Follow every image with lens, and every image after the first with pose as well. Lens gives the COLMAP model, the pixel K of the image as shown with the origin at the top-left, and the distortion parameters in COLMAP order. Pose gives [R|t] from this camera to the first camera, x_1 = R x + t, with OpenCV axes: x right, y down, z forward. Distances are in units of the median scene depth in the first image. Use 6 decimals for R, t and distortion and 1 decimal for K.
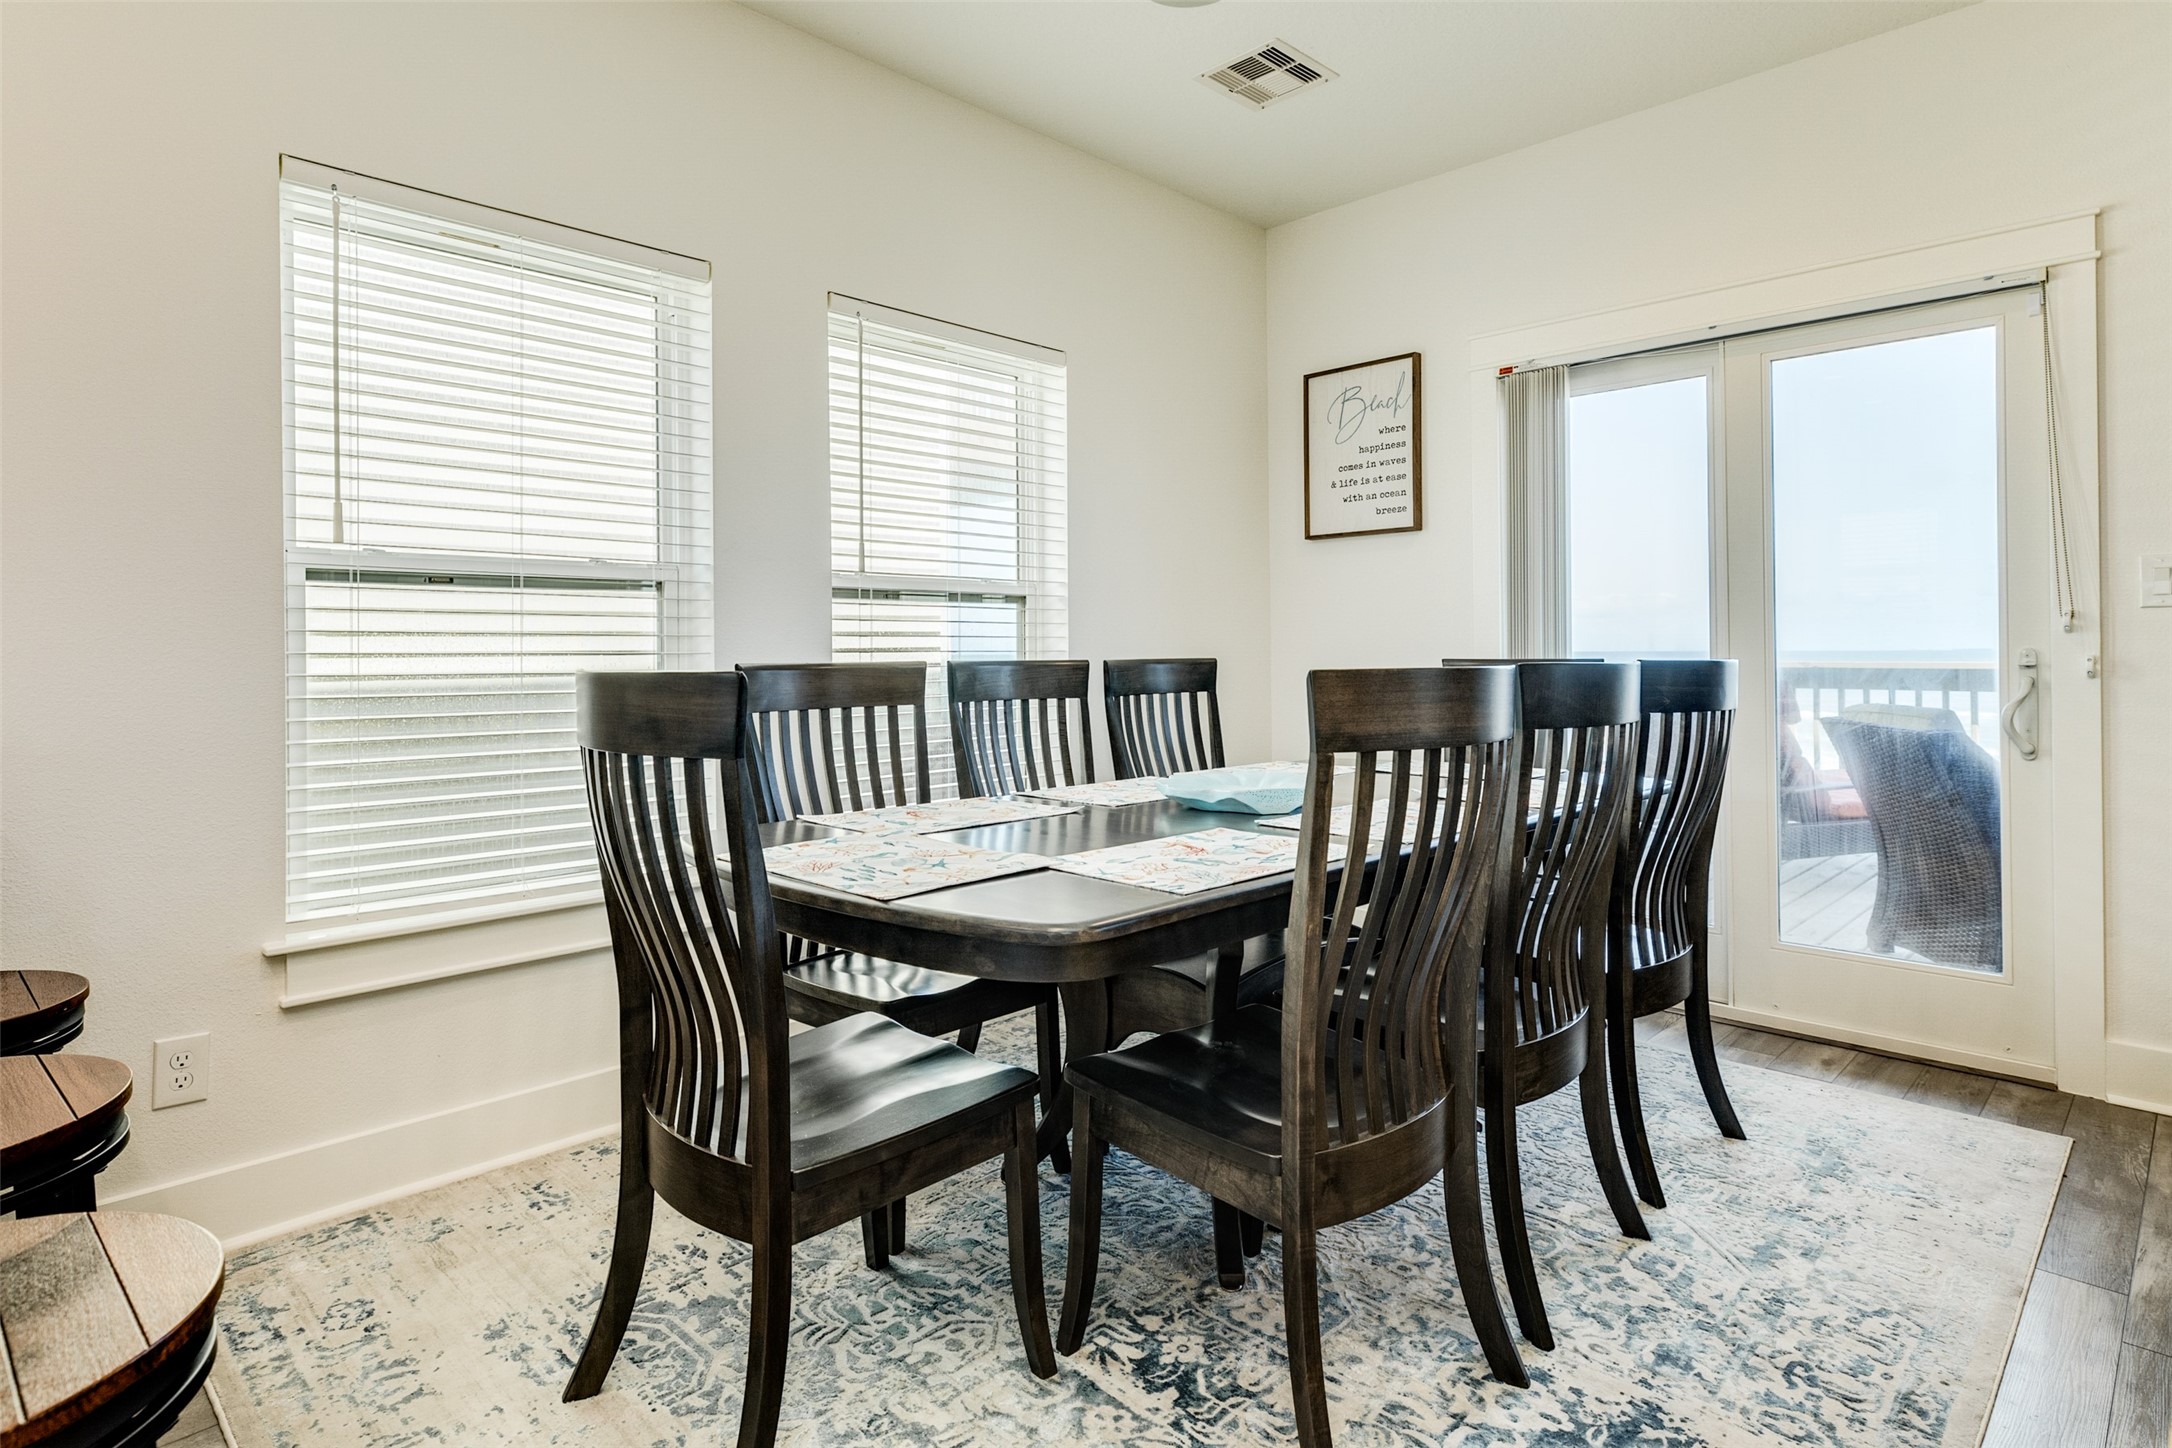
lens RADIAL K [[1163.1, 0, 1099.7], [0, 1163.1, 640.6], [0, 0, 1]] dist [-0.000275, 0.001290]
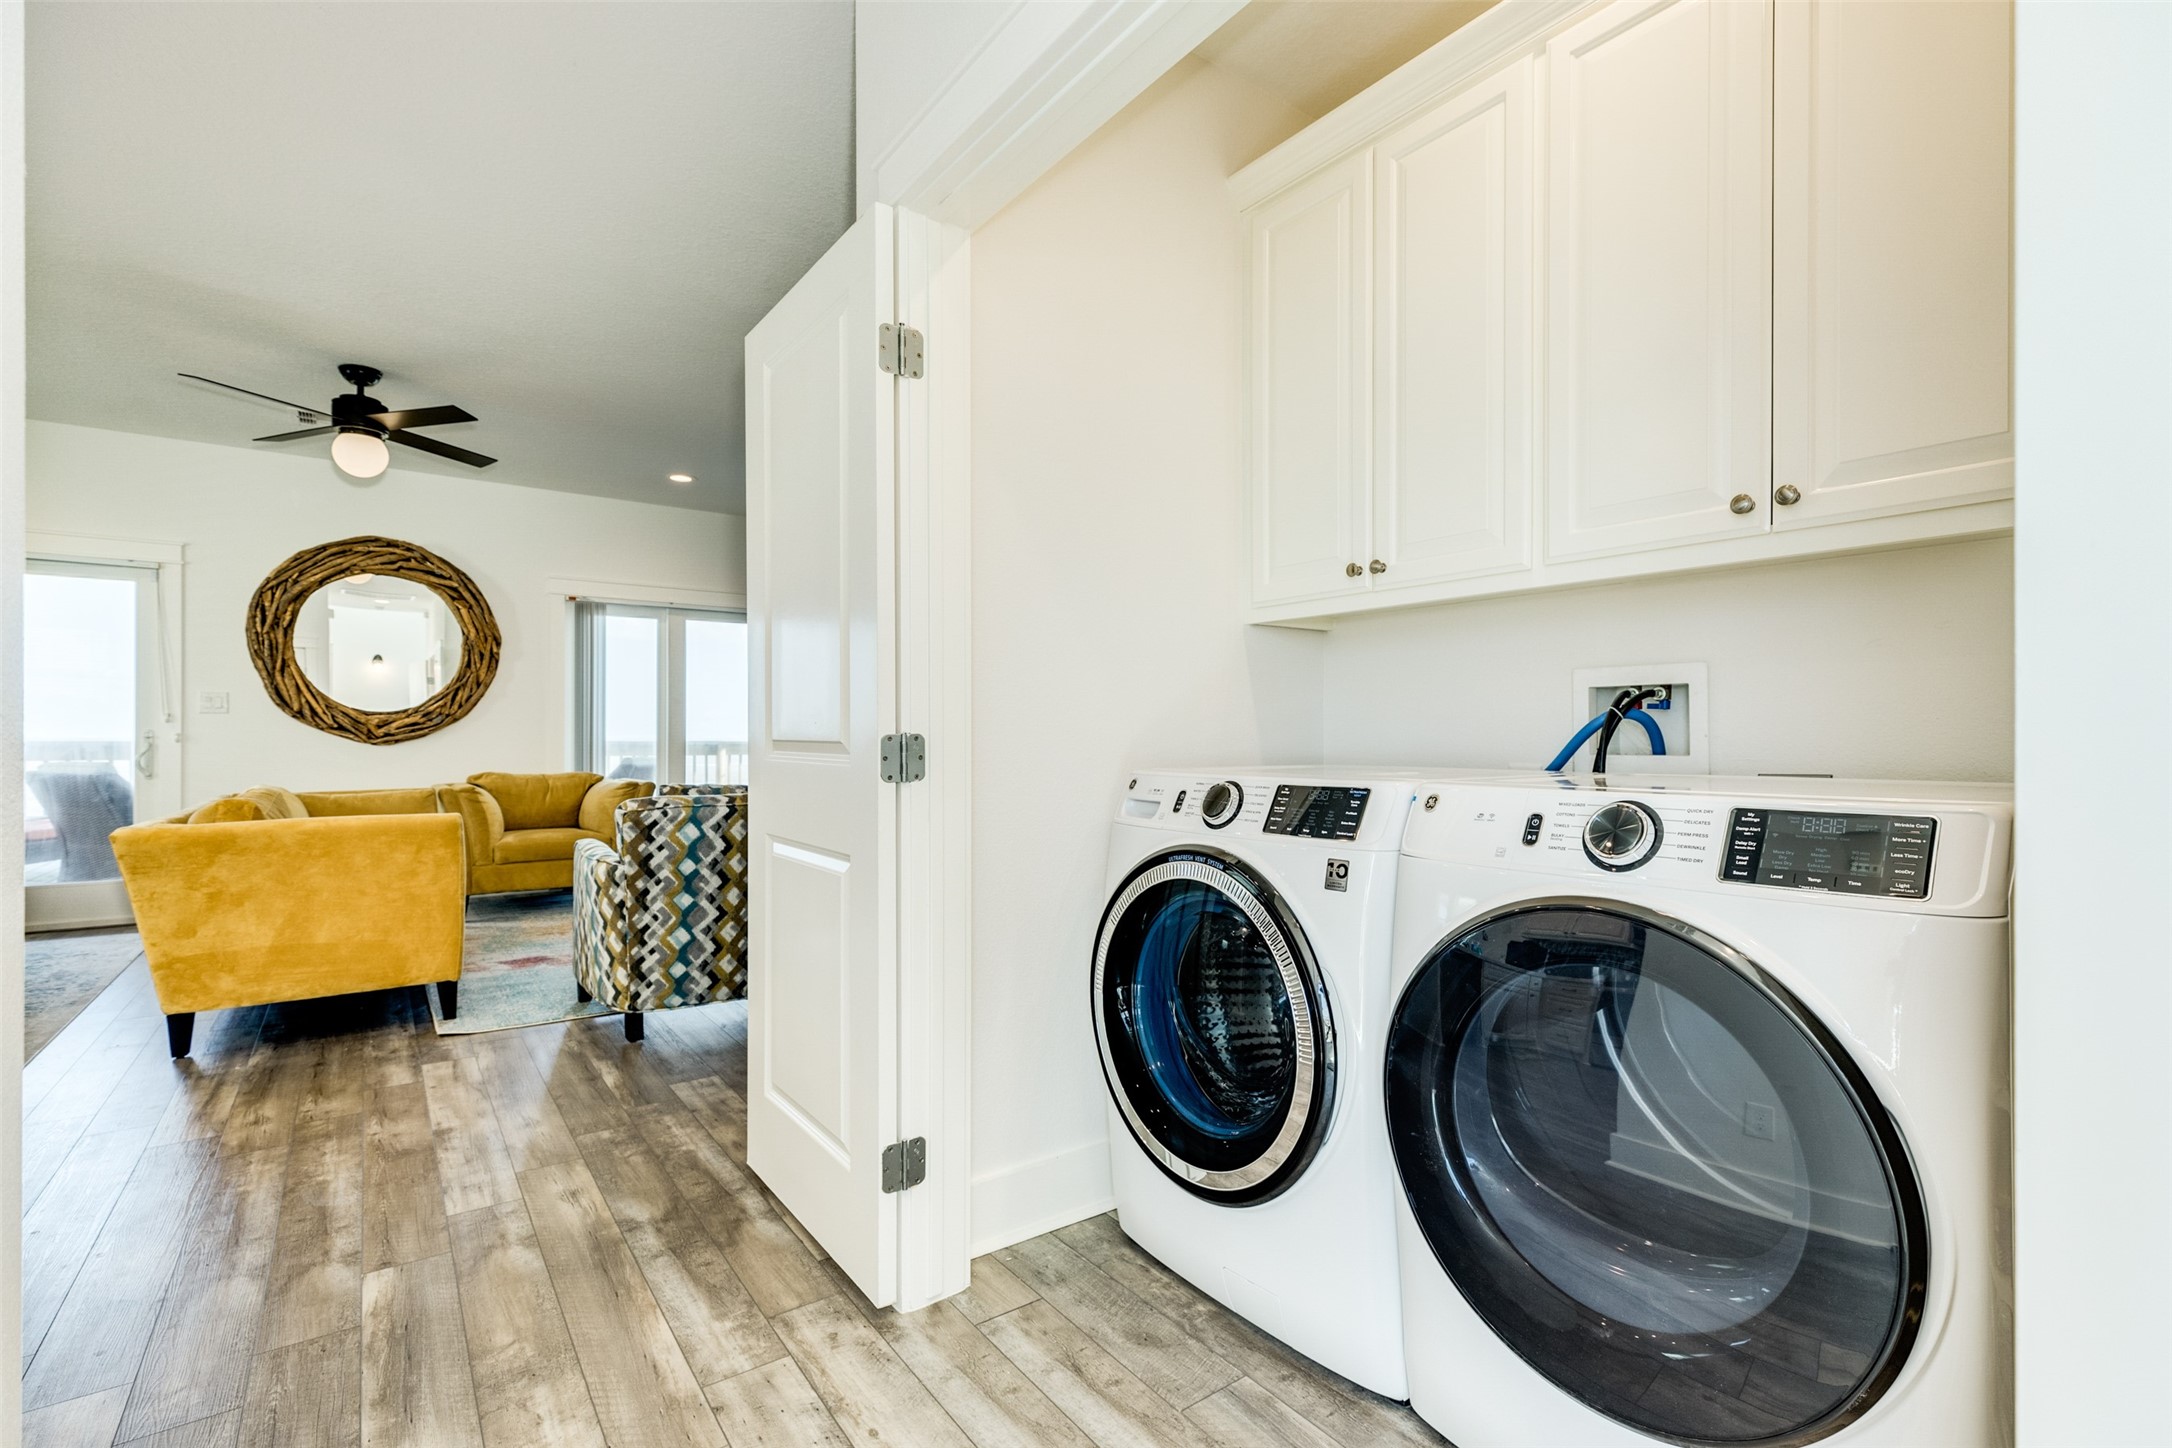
lens RADIAL K [[979.2, 0, 1081.3], [0, 979.2, 732.6], [0, 0, 1]] dist [0.003480, -0.000394]
pose [[0.165748, 0.008349, 0.986133, -0.788302], [-0.011421, 0.999913, -0.006546, 0.004420], [-0.986102, -0.010178, 0.165829, -1.112829]]
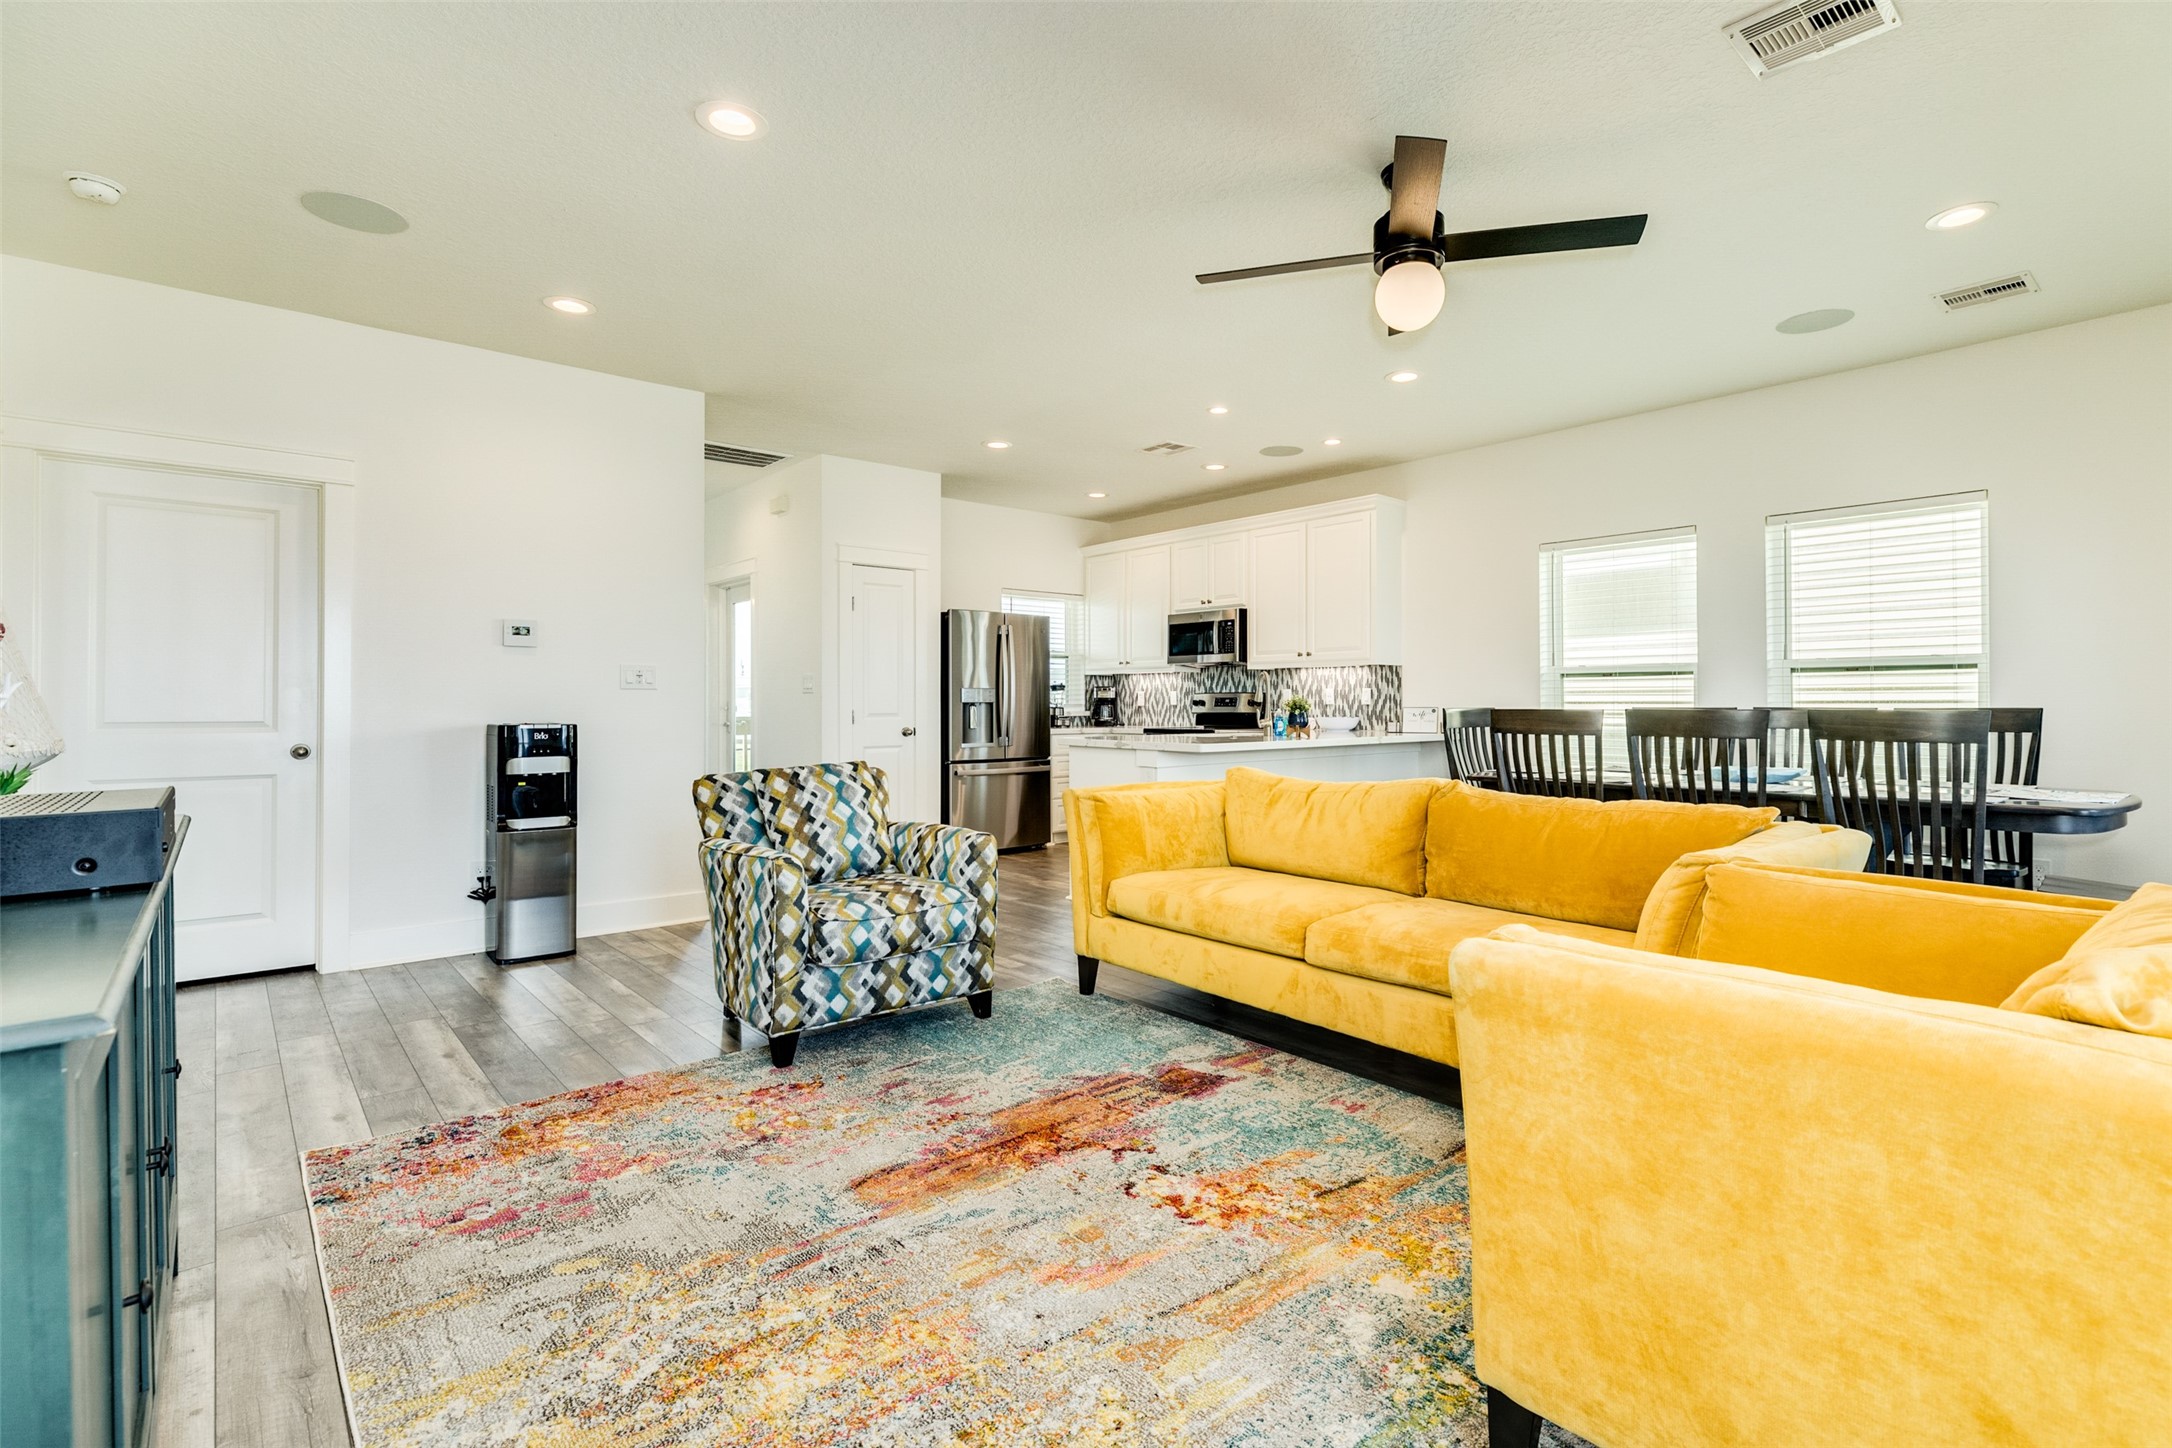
lens RADIAL K [[1010.7, 0, 1133.7], [0, 1010.7, 711.1], [0, 0, 1]] dist [-0.001721, 0.001734]
pose [[-0.063823, 0.011885, -0.997890, 1.666594], [0.012164, 0.999864, 0.011131, -0.007691], [0.997887, -0.011428, -0.063959, 0.055964]]
